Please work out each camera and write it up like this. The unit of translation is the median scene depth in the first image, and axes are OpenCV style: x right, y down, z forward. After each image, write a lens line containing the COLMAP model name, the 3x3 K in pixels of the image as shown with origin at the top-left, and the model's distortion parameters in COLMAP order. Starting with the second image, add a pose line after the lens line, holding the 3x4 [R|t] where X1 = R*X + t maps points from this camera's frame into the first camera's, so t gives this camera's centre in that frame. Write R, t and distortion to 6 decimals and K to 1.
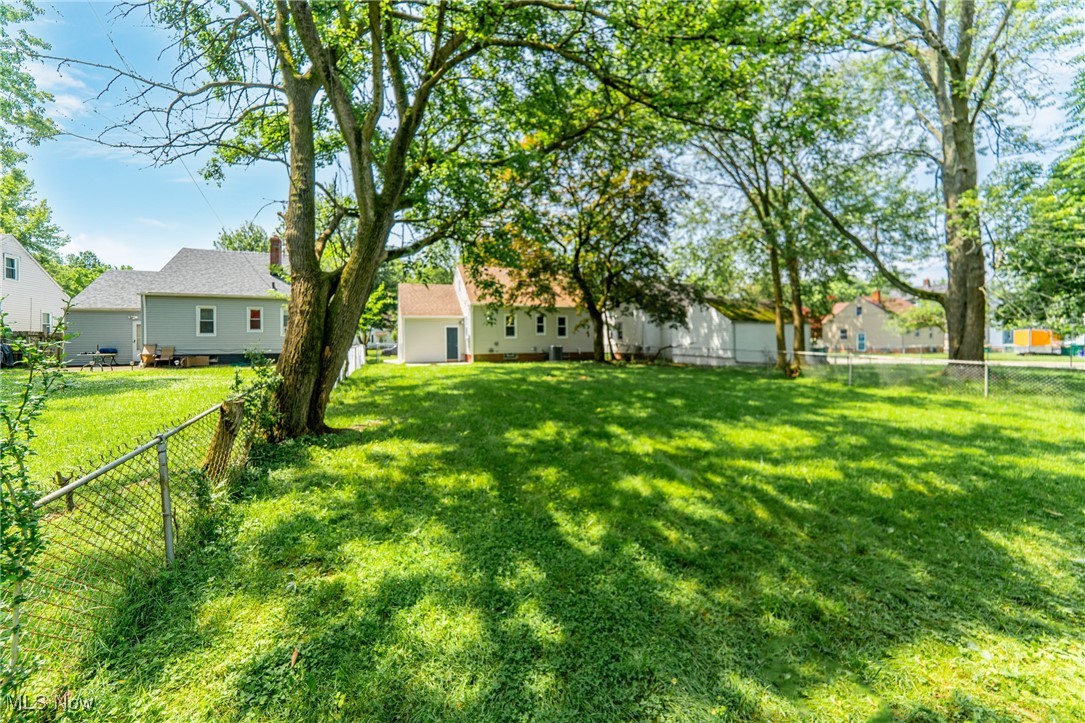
lens RADIAL K [[384.6, 0, 540.3], [0, 384.6, 354.3], [0, 0, 1]] dist [0.000066, 0.000081]
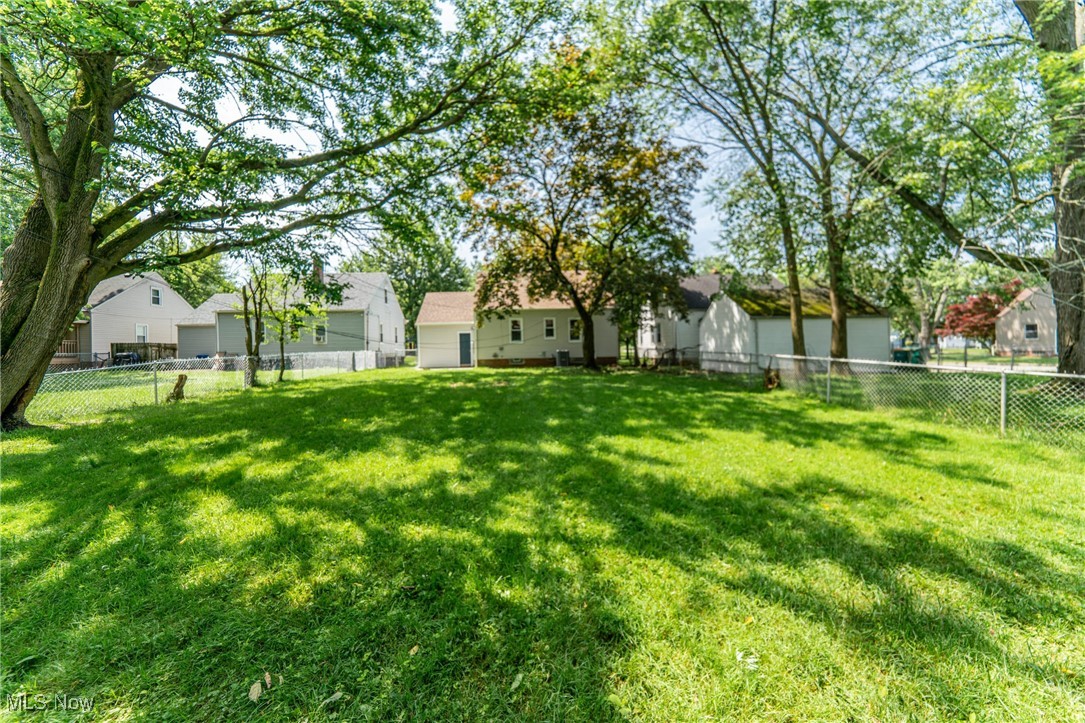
lens RADIAL K [[384.6, 0, 542.3], [0, 384.6, 358.8], [0, 0, 1]] dist [0.000066, 0.000081]
pose [[0.948877, -0.000976, -0.315646, 0.301529], [-0.000778, 0.999985, -0.005430, 0.003187], [0.315646, 0.005398, 0.948862, 0.103634]]
